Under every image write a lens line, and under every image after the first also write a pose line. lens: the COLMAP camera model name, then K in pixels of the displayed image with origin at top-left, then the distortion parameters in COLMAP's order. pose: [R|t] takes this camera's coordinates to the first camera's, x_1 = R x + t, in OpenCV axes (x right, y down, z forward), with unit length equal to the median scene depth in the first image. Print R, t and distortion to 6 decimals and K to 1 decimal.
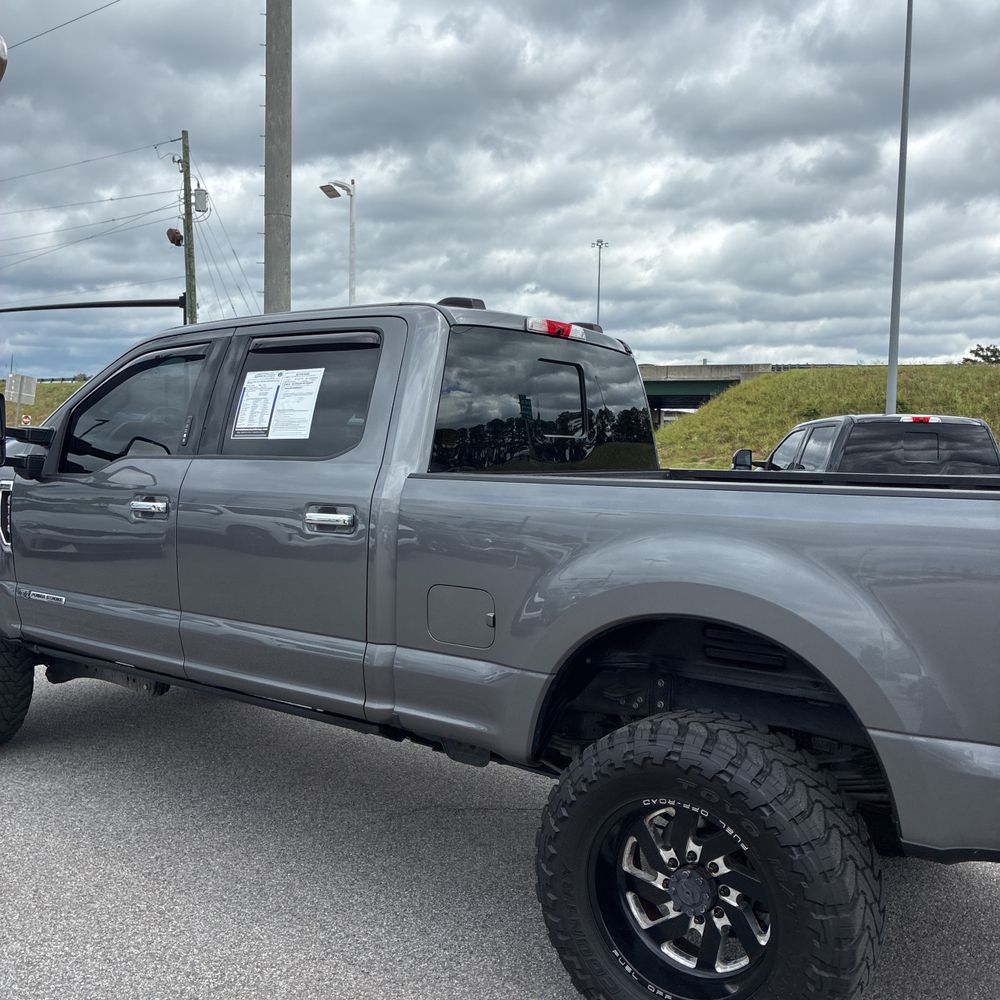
lens RADIAL K [[1015.9, 0, 484.3], [0, 1015.9, 511.0], [0, 0, 1]] dist [0.031543, 0.000000]
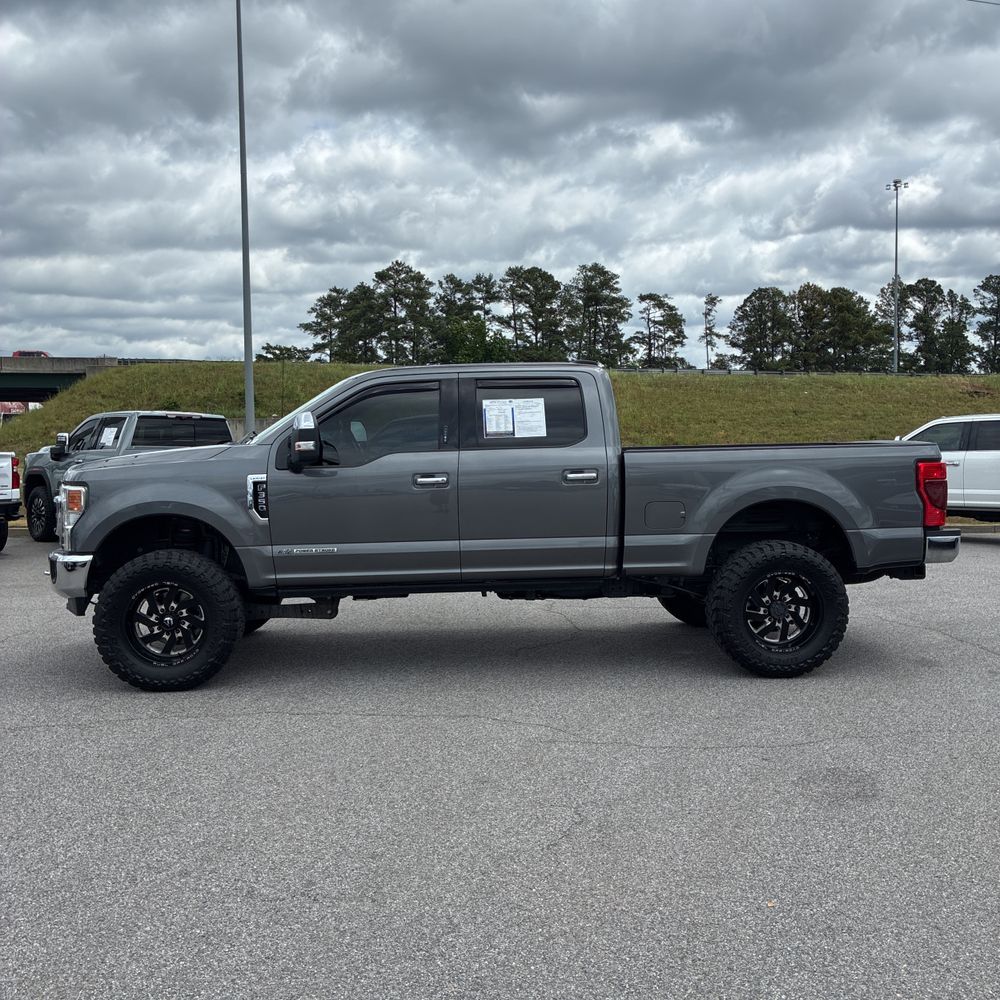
lens RADIAL K [[1015.9, 0, 507.6], [0, 1015.9, 496.4], [0, 0, 1]] dist [0.031543, 0.000000]
pose [[0.763148, -0.069288, 0.642498, -1.346852], [0.072621, 0.997133, 0.021274, -0.005559], [-0.642130, 0.030424, 0.765992, -0.353377]]
